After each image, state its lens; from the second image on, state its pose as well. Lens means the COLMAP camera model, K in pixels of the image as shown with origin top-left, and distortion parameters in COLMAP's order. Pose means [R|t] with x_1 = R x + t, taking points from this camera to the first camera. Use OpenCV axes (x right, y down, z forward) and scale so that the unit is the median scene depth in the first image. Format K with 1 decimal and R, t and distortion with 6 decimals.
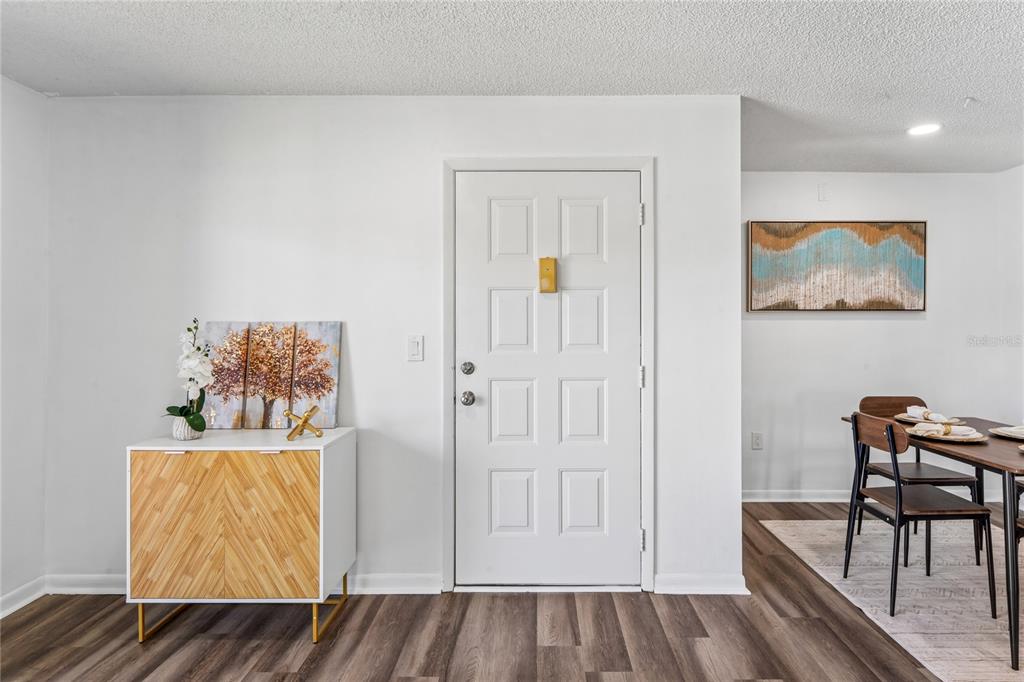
lens RADIAL K [[522.8, 0, 522.0], [0, 522.8, 317.6], [0, 0, 1]] dist [-0.016592, 0.007429]
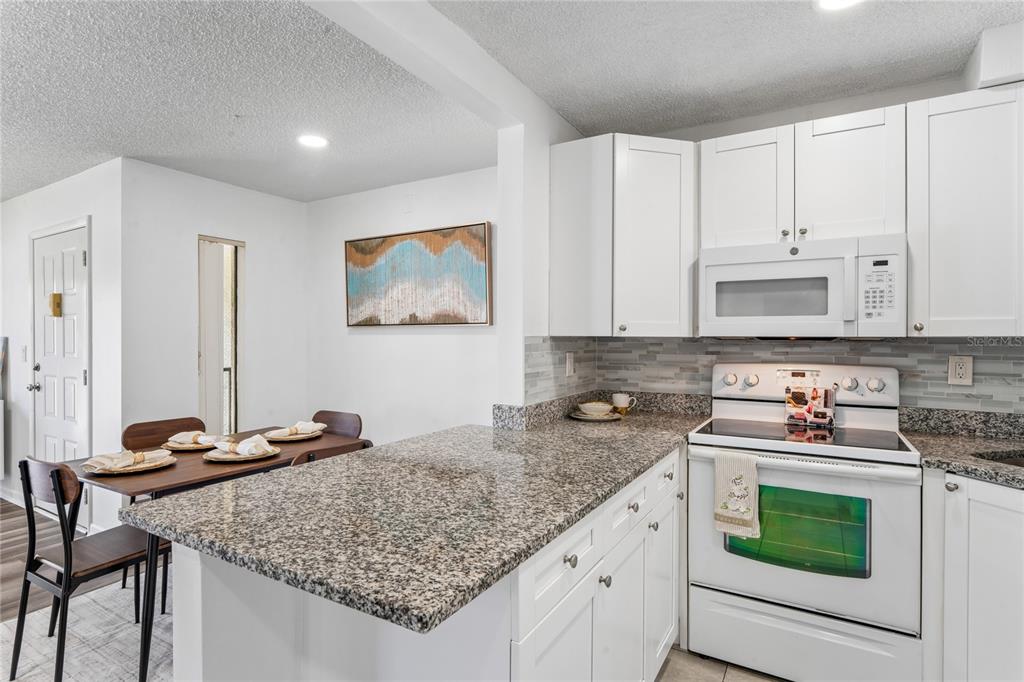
lens RADIAL K [[522.8, 0, 511.2], [0, 522.8, 338.4], [0, 0, 1]] dist [-0.016592, 0.007429]
pose [[0.864841, -0.000013, -0.502046, 1.257083], [0.004636, 0.999958, 0.007961, 0.004315], [0.502024, -0.009213, 0.864805, 0.255087]]
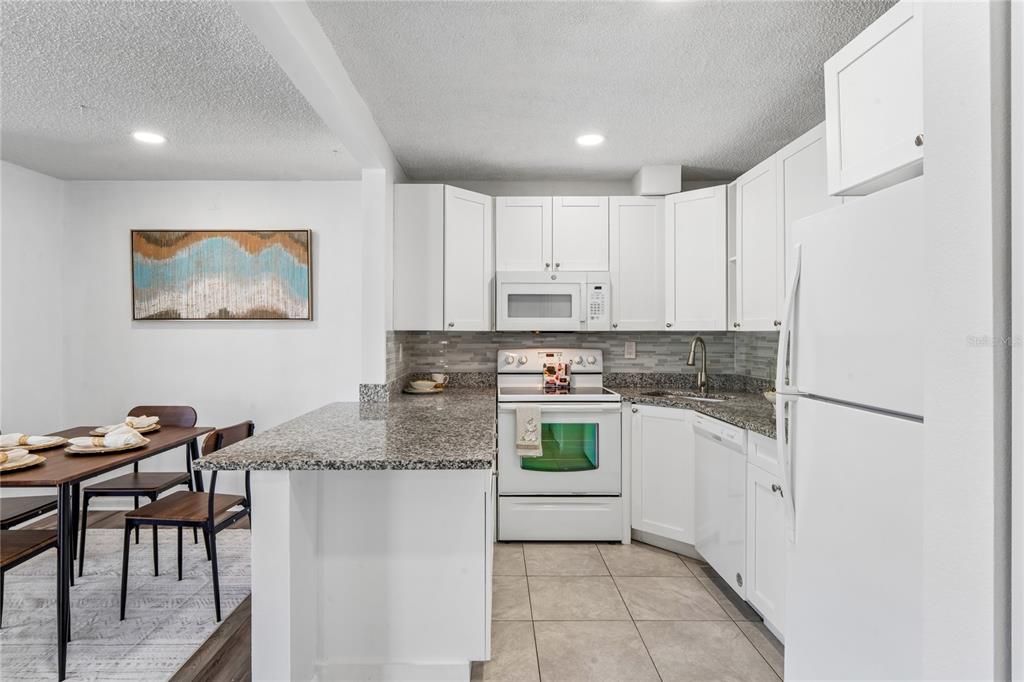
lens RADIAL K [[522.8, 0, 507.8], [0, 522.8, 328.1], [0, 0, 1]] dist [-0.016592, 0.007429]
pose [[0.999717, -0.001438, 0.023746, 1.135576], [0.001436, 0.999999, 0.000114, 0.003391], [-0.023747, -0.000080, 0.999718, -0.010766]]
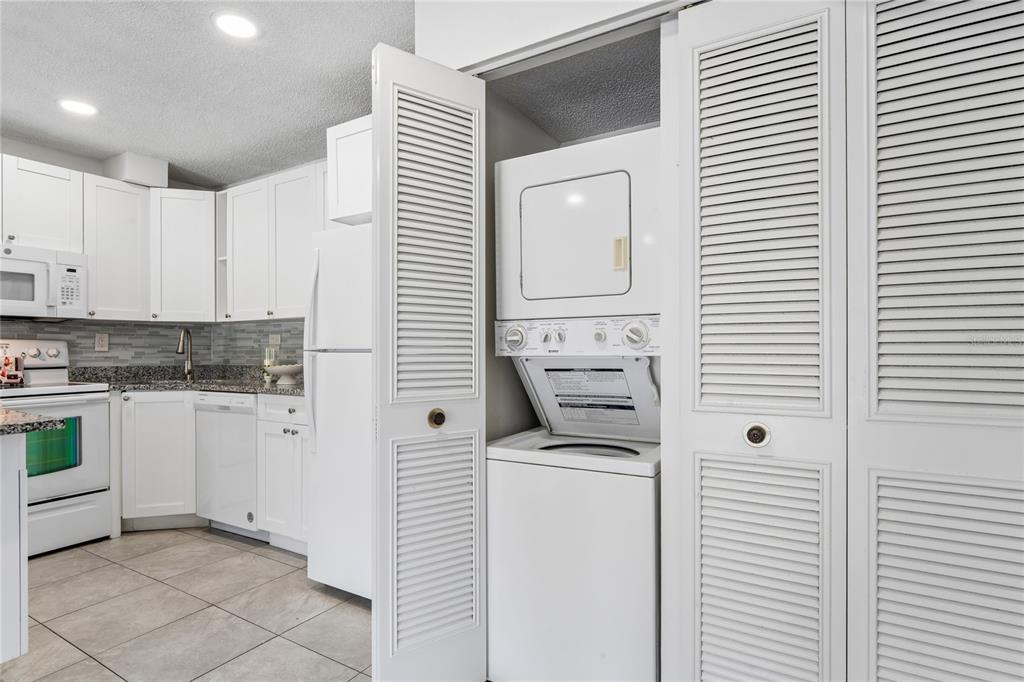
lens RADIAL K [[522.8, 0, 493.8], [0, 522.8, 346.6], [0, 0, 1]] dist [-0.016592, 0.007429]
pose [[0.510203, -0.002466, 0.860051, 0.945882], [-0.000927, 0.999994, 0.003417, 0.051443], [-0.860054, -0.002541, 0.510197, -0.098237]]
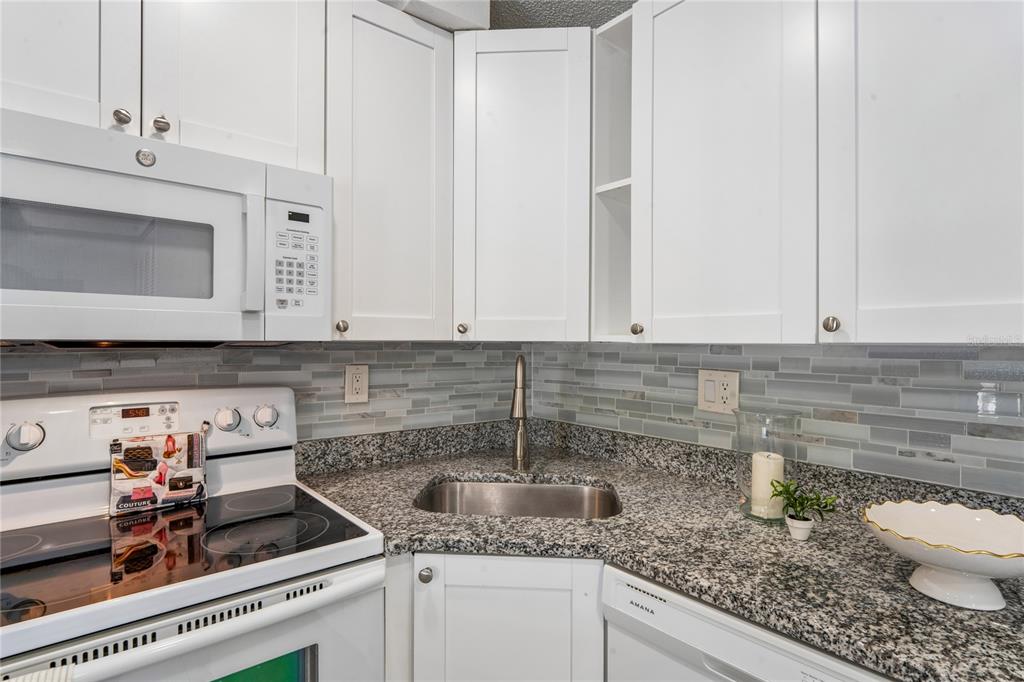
lens RADIAL K [[522.8, 0, 503.2], [0, 522.8, 344.2], [0, 0, 1]] dist [-0.016592, 0.007429]
pose [[0.768931, -0.003572, 0.639322, 1.209025], [-0.008541, 0.999838, 0.015859, 0.004431], [-0.639275, -0.017656, 0.768776, 0.584695]]
